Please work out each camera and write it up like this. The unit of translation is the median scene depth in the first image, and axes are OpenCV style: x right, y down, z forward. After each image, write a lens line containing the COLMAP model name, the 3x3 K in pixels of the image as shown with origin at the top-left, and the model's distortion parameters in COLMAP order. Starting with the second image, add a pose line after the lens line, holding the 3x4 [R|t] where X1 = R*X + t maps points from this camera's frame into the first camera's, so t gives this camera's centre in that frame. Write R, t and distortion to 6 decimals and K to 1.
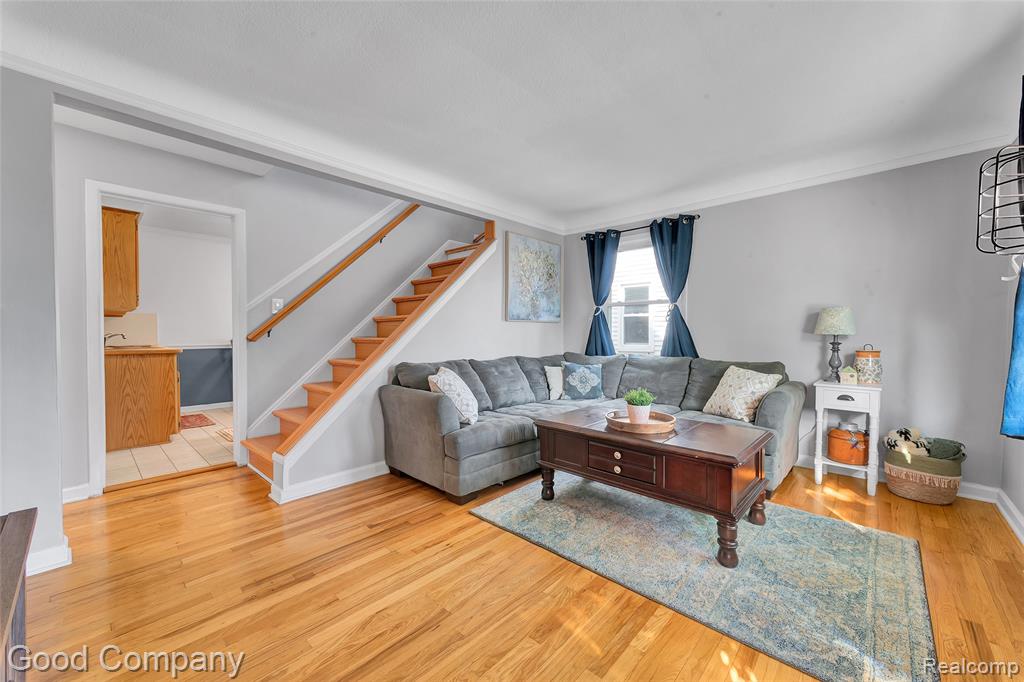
lens RADIAL K [[397.0, 0, 510.7], [0, 397.0, 338.3], [0, 0, 1]] dist [0.005644, -0.000213]
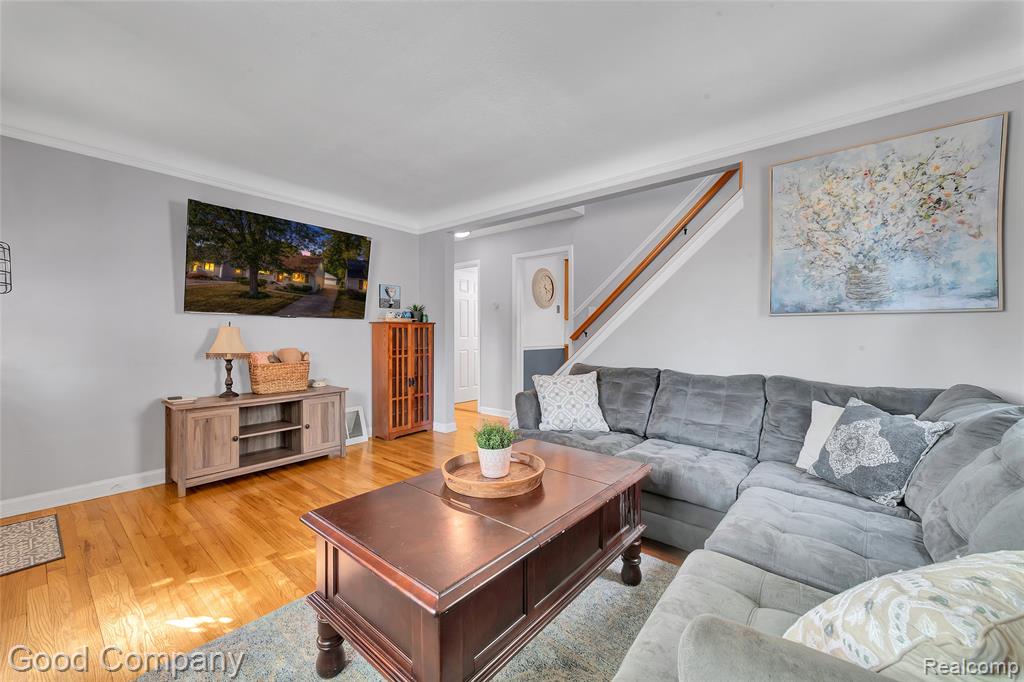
lens RADIAL K [[402.9, 0, 513.6], [0, 402.9, 331.0], [0, 0, 1]] dist [0.003510, 0.000006]
pose [[0.058535, -0.000589, -0.998285, 0.609471], [-0.015482, 0.999879, -0.001498, -0.013911], [0.998165, 0.015543, 0.058519, 0.609495]]
